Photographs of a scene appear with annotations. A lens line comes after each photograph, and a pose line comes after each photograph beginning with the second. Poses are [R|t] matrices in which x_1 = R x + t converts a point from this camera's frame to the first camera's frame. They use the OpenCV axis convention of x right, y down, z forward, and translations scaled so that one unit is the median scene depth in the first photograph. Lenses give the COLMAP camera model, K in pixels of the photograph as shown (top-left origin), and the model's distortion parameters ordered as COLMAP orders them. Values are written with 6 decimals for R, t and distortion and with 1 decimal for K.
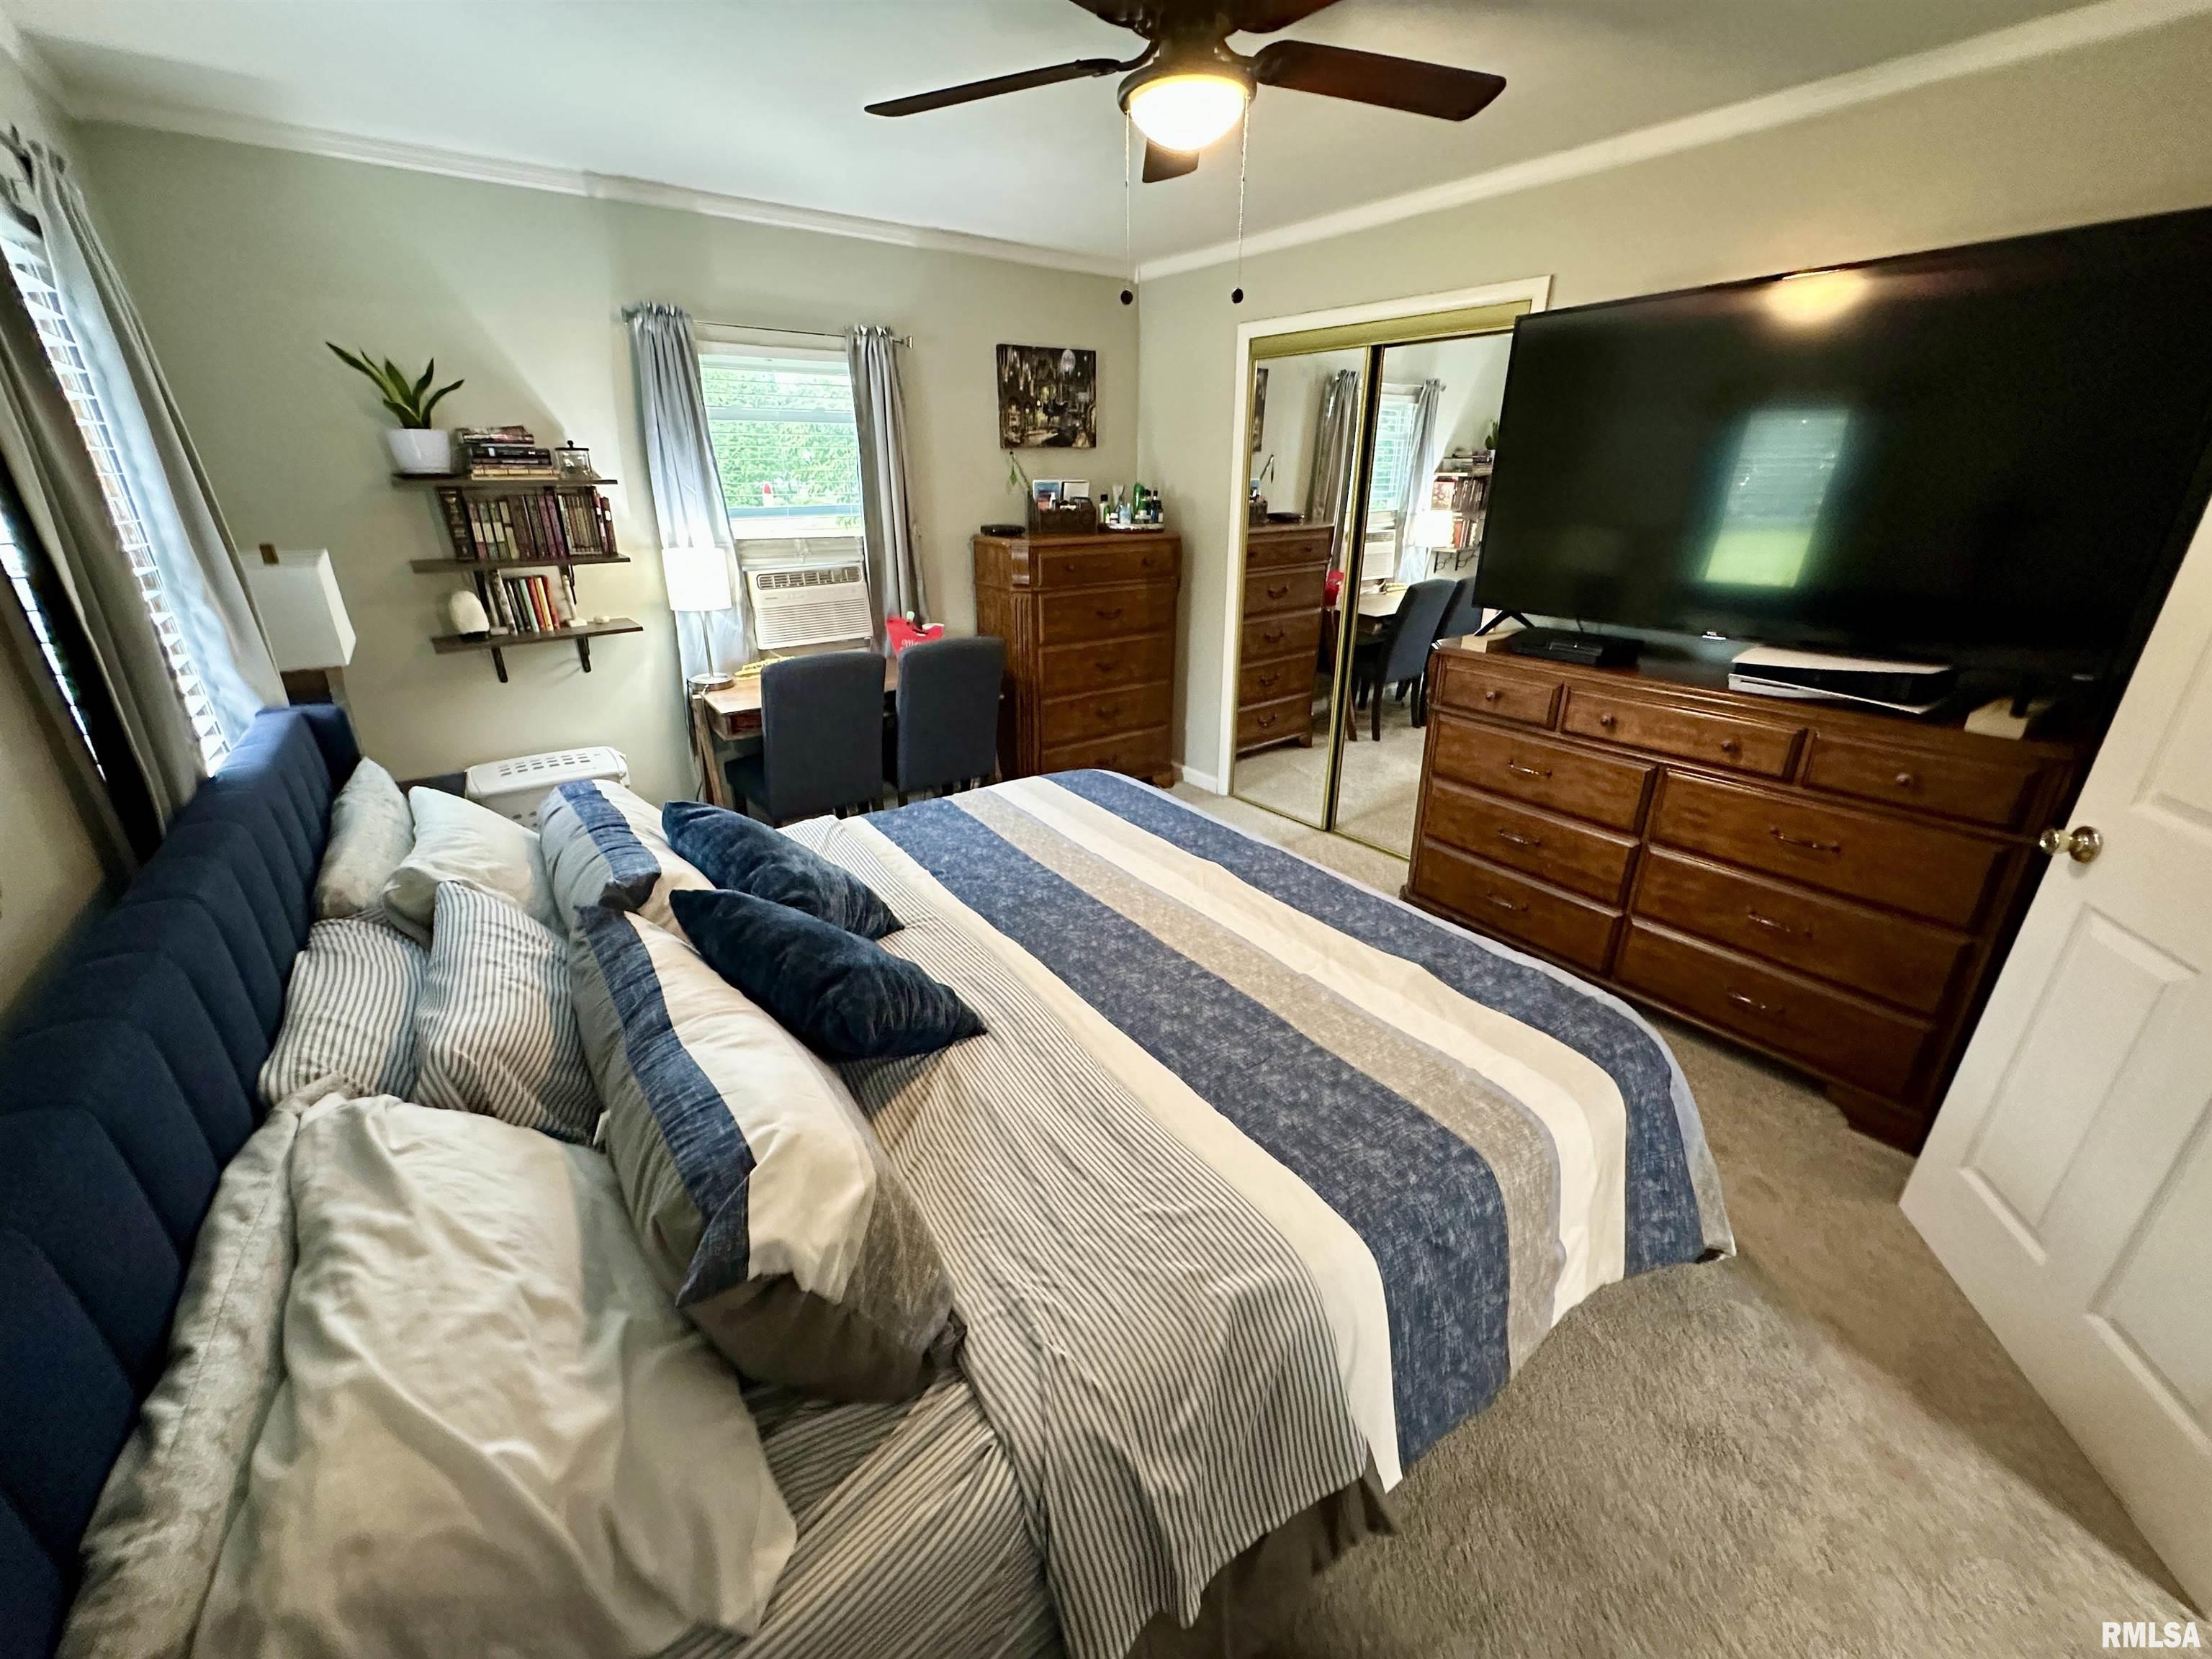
lens RADIAL K [[883.6, 0, 1102.0], [0, 883.6, 838.0], [0, 0, 1]] dist [-0.005263, 0.001281]
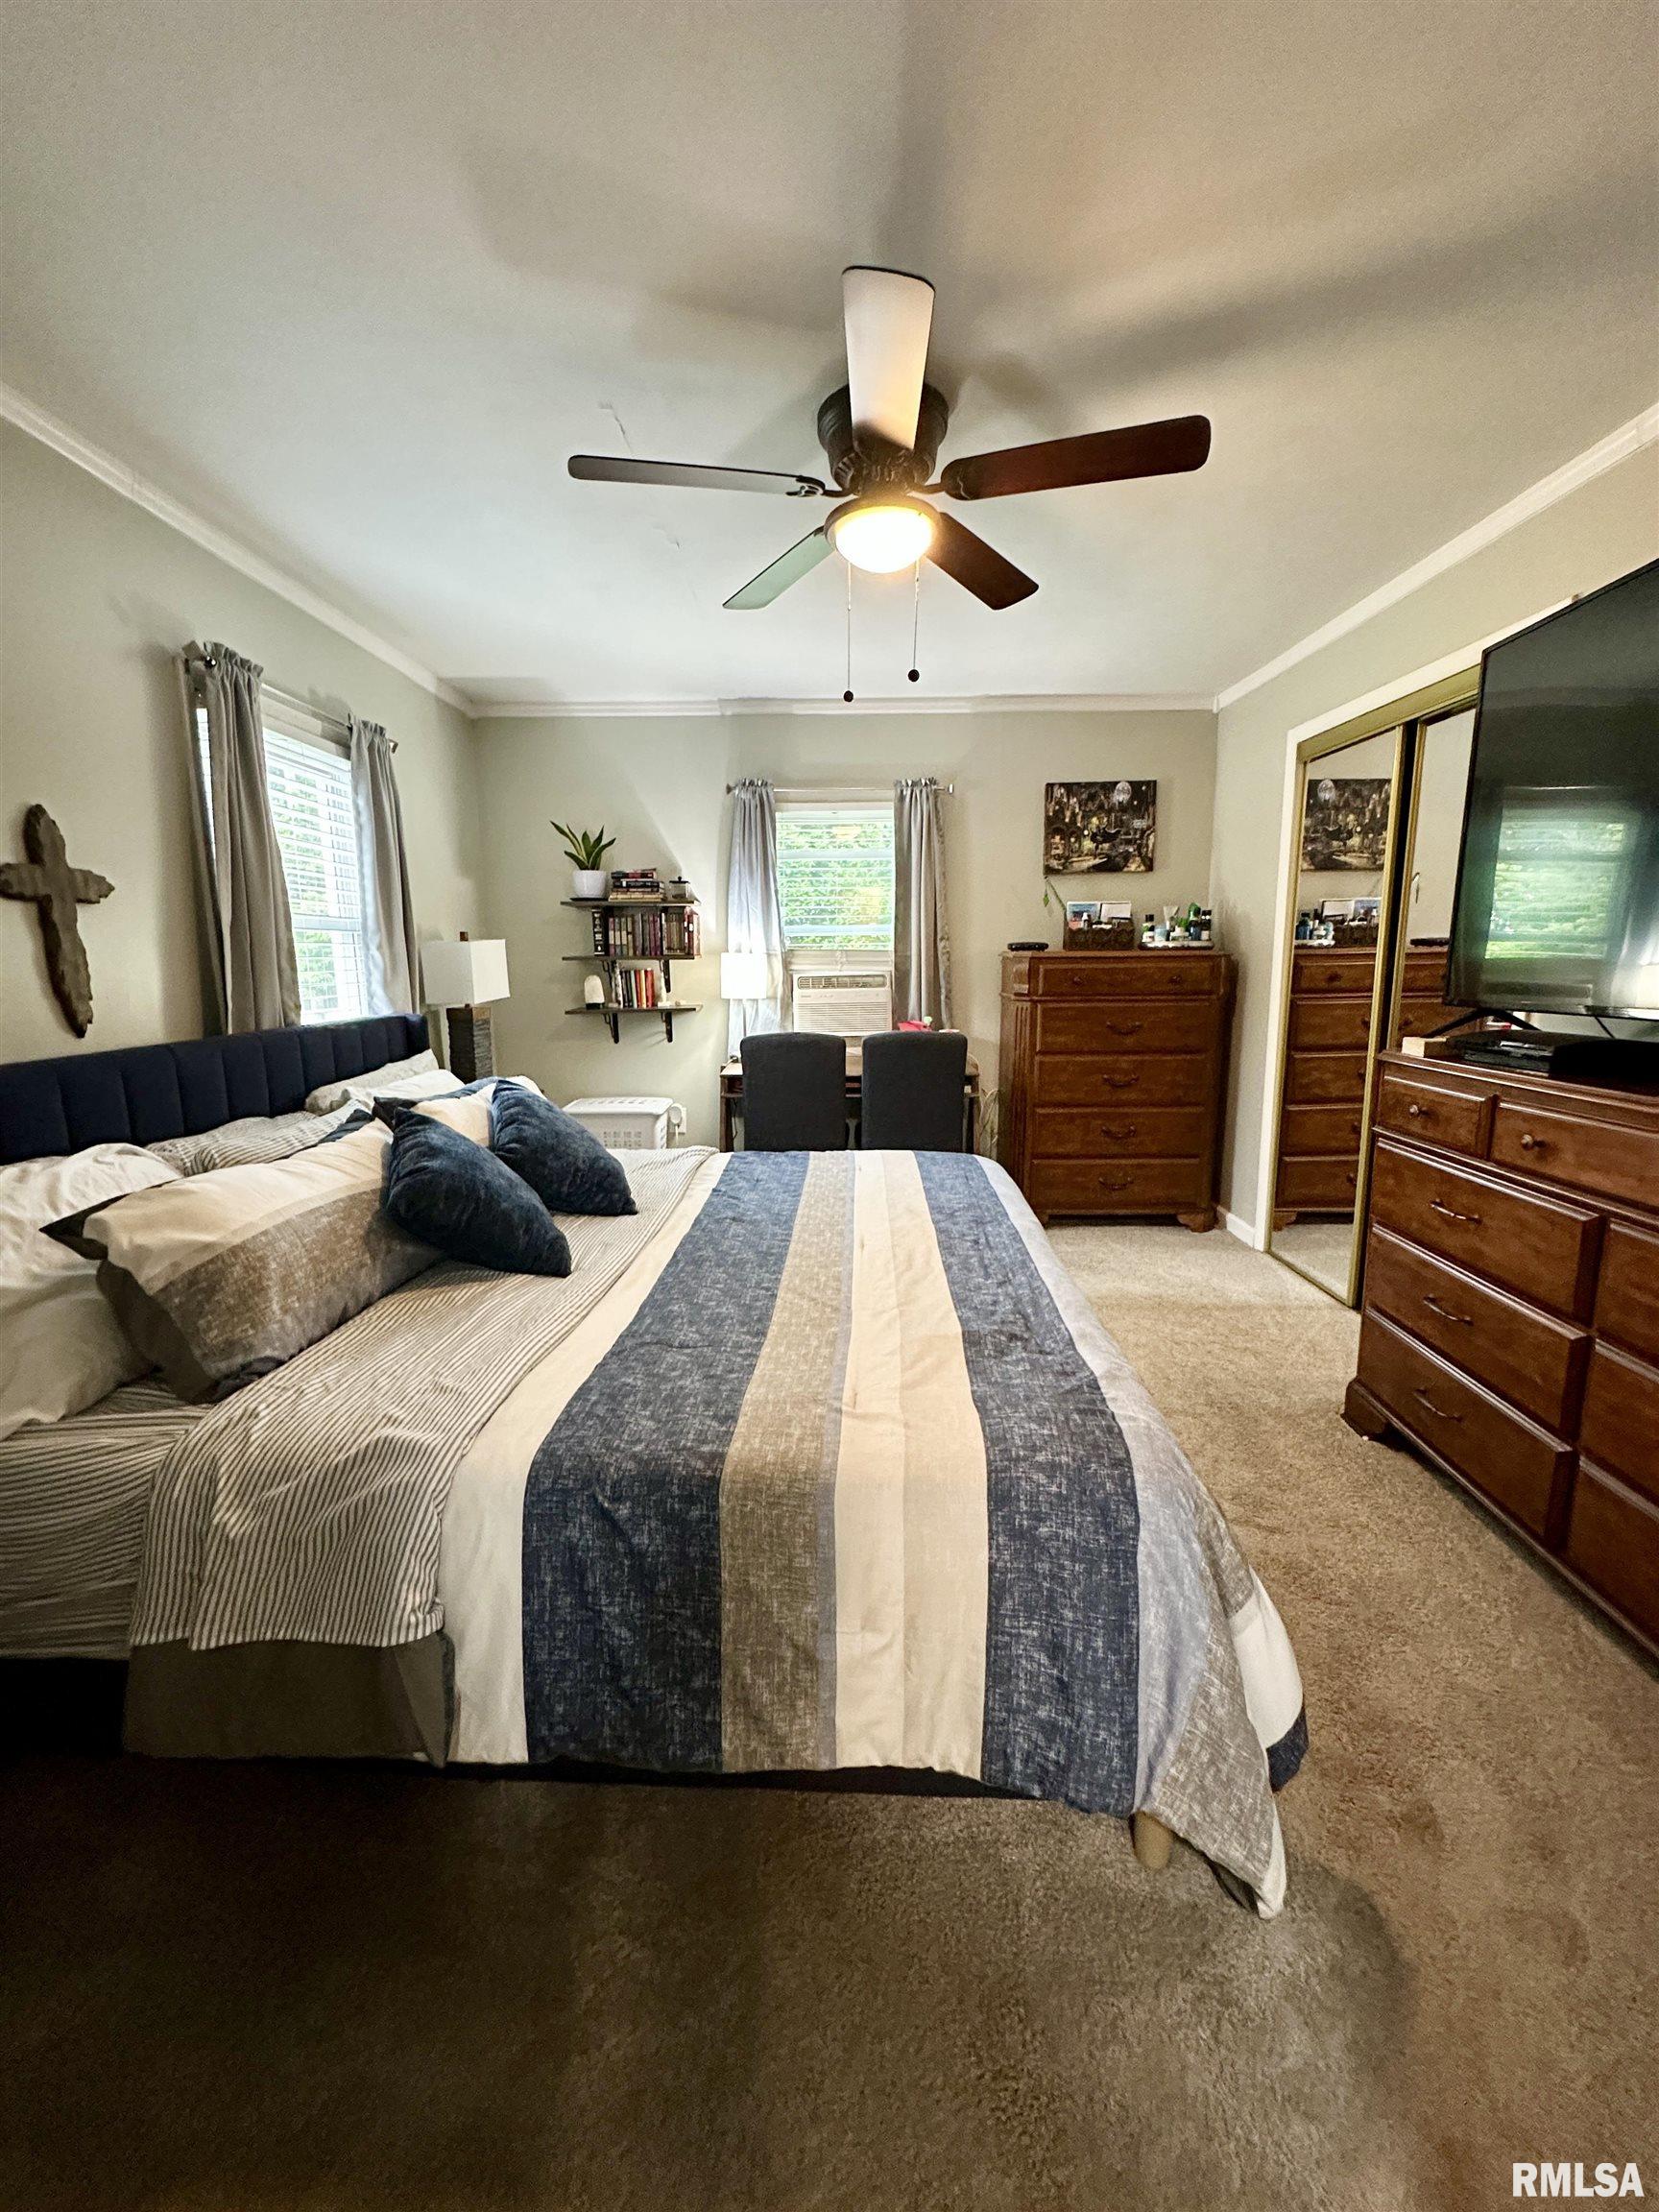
lens RADIAL K [[883.6, 0, 823.7], [0, 883.6, 1112.9], [0, 0, 1]] dist [-0.005263, 0.001281]
pose [[0.795308, 0.099612, -0.597965, 0.386964], [-0.225475, 0.964245, -0.139259, 0.045943], [0.562713, 0.245580, 0.789331, 0.099867]]
